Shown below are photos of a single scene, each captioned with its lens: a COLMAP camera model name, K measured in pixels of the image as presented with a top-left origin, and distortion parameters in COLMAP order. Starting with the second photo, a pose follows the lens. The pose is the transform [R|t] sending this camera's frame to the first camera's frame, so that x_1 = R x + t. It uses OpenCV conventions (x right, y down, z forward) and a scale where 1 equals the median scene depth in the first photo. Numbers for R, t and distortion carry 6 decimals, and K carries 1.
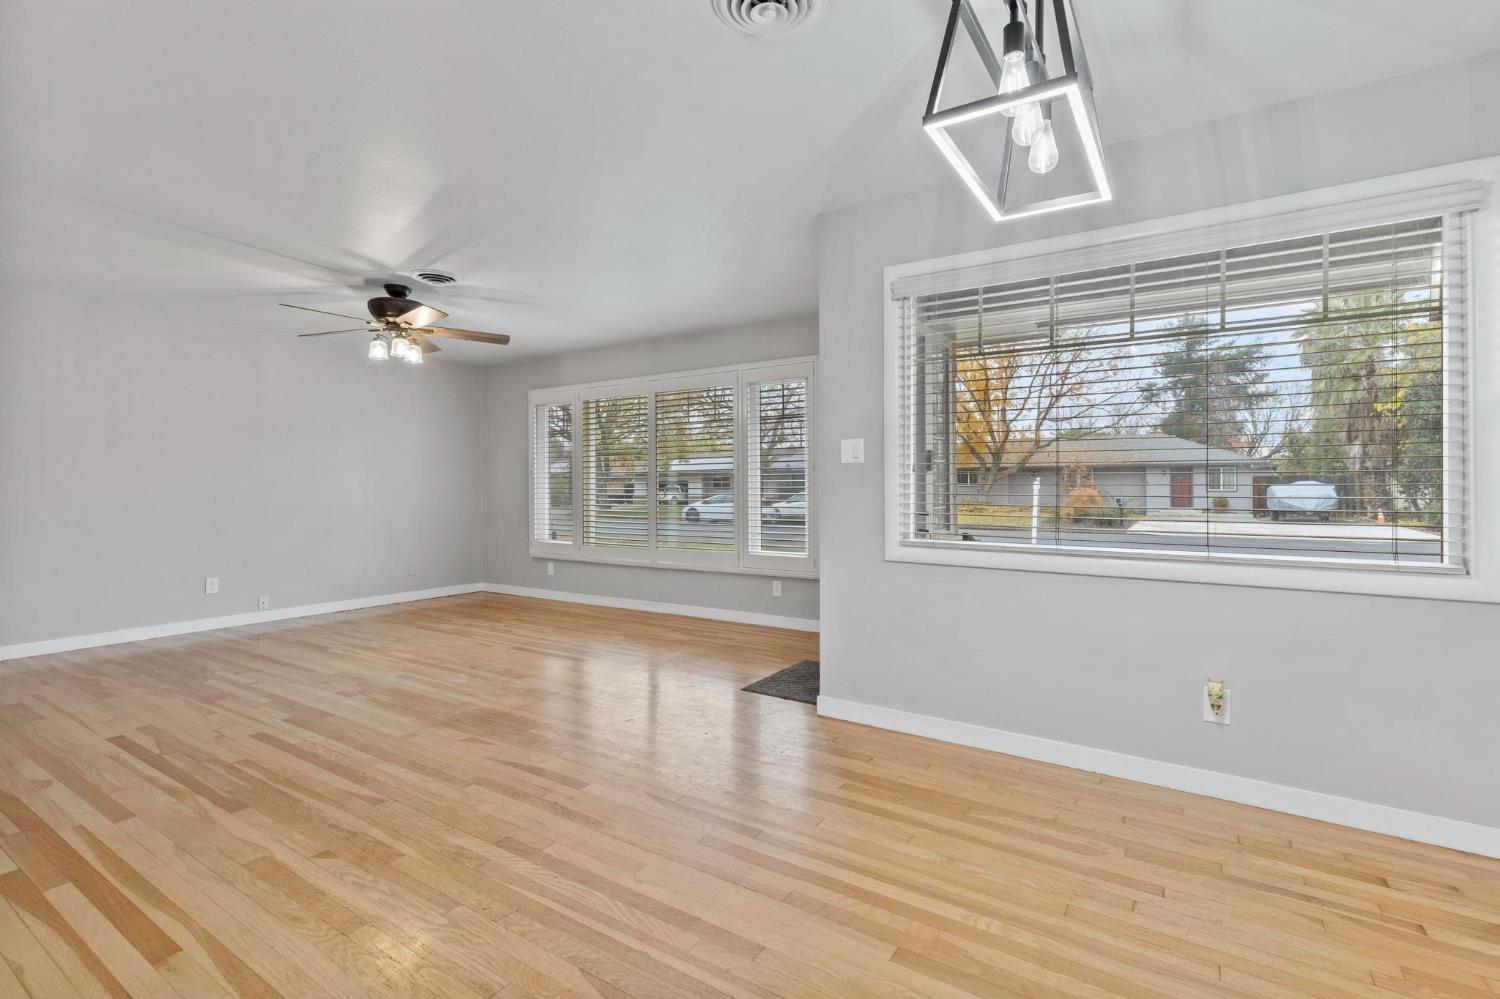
lens RADIAL K [[682.6, 0, 762.2], [0, 682.6, 485.3], [0, 0, 1]] dist [0.009974, -0.002727]
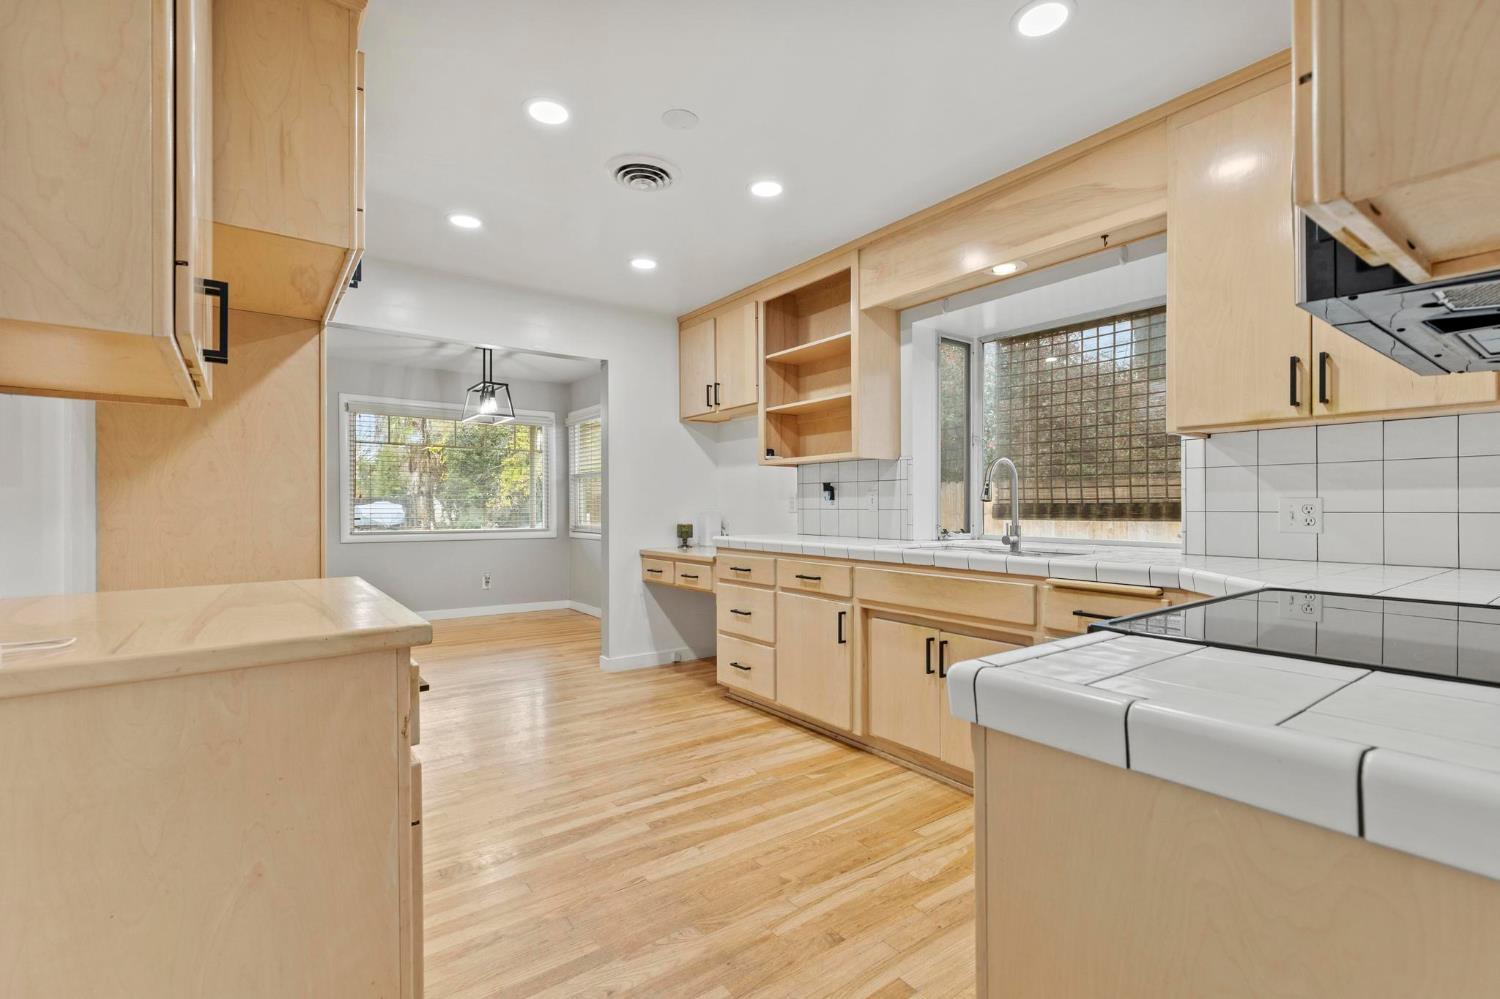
lens RADIAL K [[682.6, 0, 749.4], [0, 682.6, 508.1], [0, 0, 1]] dist [0.009974, -0.002727]
pose [[0.364627, -0.004928, 0.931140, -1.558123], [0.000361, 0.999987, 0.005151, 0.000560], [-0.931153, -0.001543, 0.364624, -1.031406]]
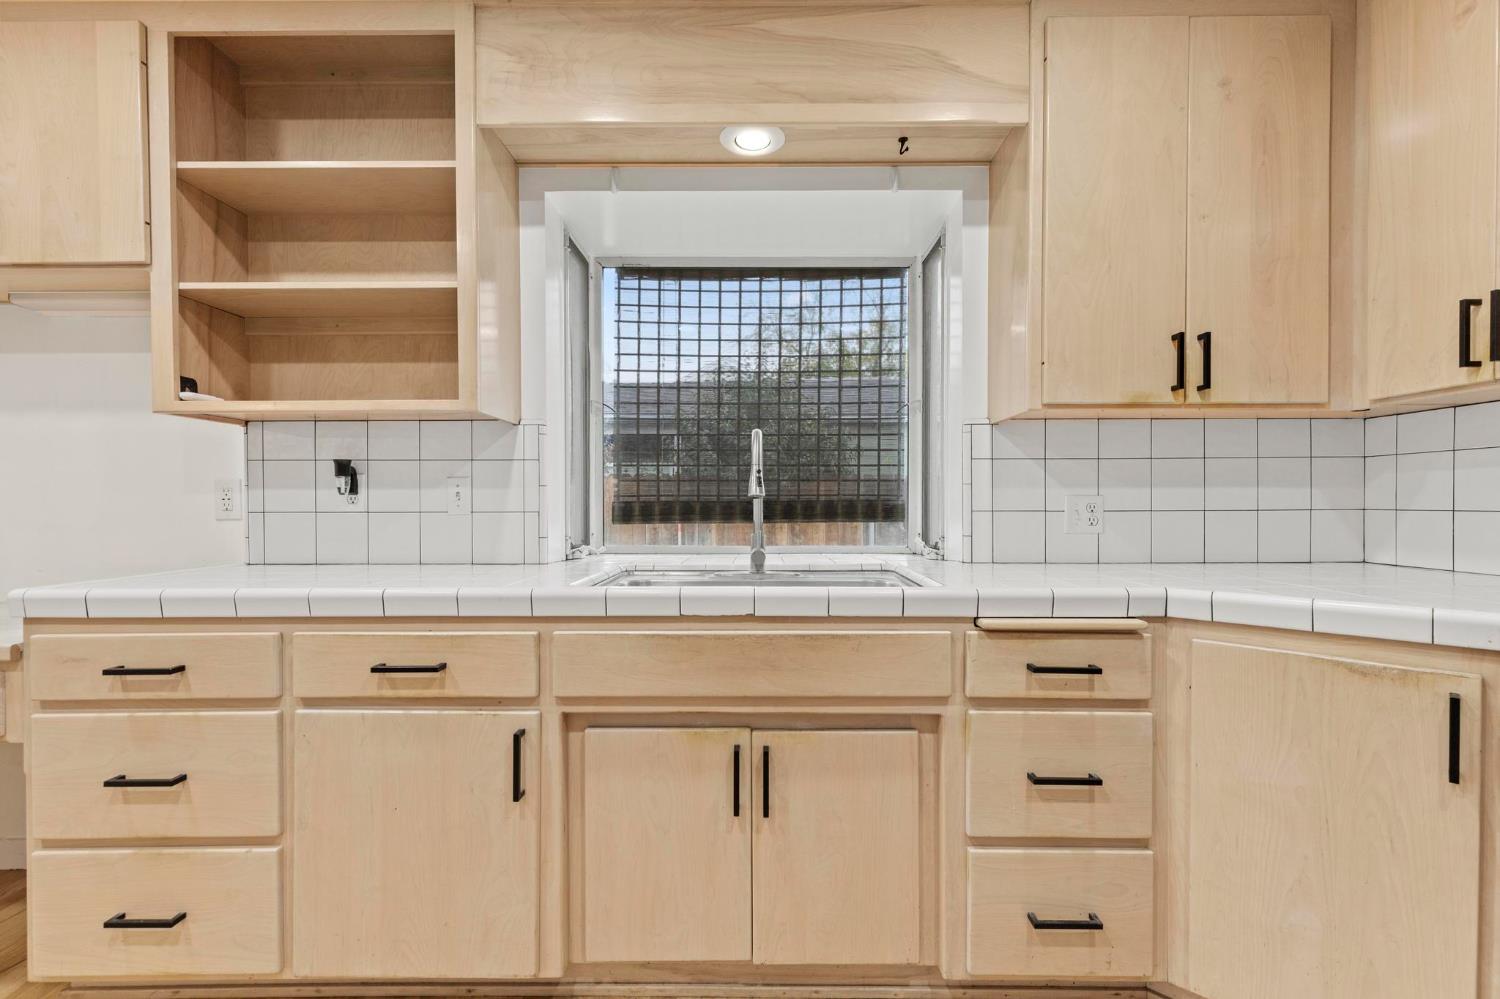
lens RADIAL K [[682.6, 0, 758.3], [0, 682.6, 506.7], [0, 0, 1]] dist [0.009974, -0.002727]
pose [[-0.531839, -0.004466, 0.846834, -0.944308], [0.000280, 0.999985, 0.005450, 0.000579], [-0.846845, 0.003135, -0.531830, -0.599215]]
